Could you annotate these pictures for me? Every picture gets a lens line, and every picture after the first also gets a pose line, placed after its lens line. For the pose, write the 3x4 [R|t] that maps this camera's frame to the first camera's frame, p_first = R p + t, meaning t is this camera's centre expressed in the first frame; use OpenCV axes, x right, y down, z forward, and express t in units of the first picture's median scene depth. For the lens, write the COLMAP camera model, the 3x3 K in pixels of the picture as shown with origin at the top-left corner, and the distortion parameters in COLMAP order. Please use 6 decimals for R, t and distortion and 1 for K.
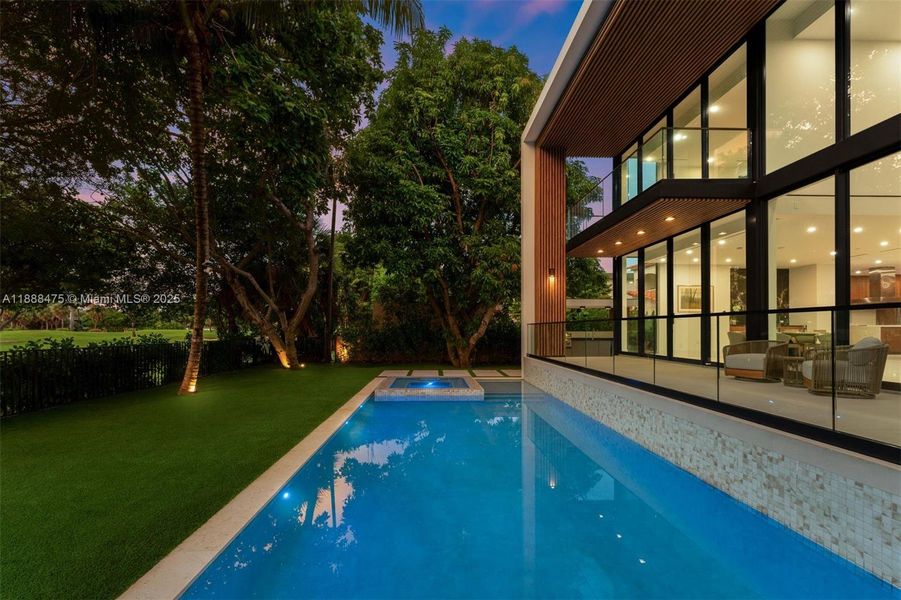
lens RADIAL K [[393.9, 0, 456.5], [0, 393.9, 330.6], [0, 0, 1]] dist [0.002120, -0.000791]
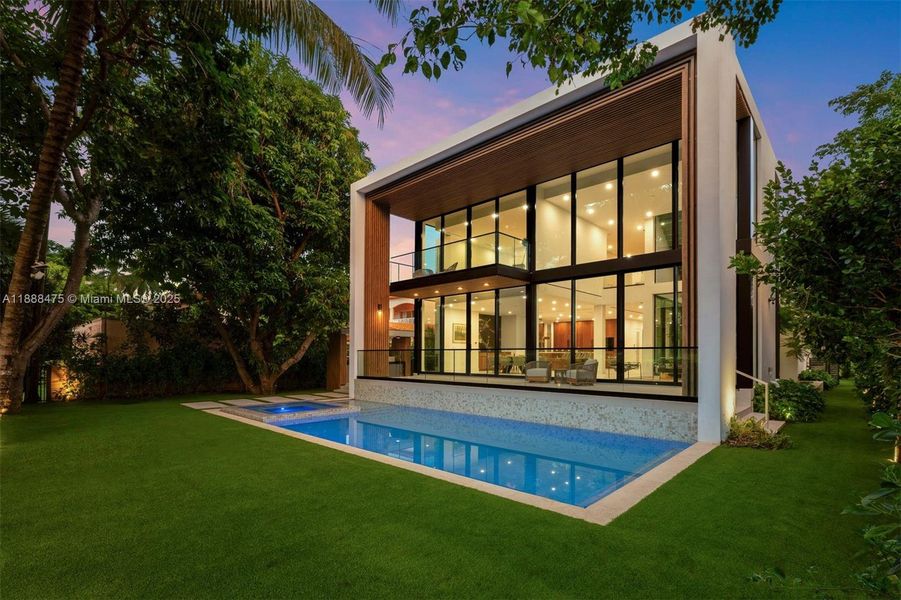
lens RADIAL K [[419.6, 0, 456.0], [0, 419.6, 349.6], [0, 0, 1]] dist [0.034025, 0.000101]
pose [[0.726741, 0.010797, 0.686827, -0.466323], [-0.000548, 0.999885, -0.015138, -0.000829], [-0.686911, 0.010625, 0.726664, -0.086444]]
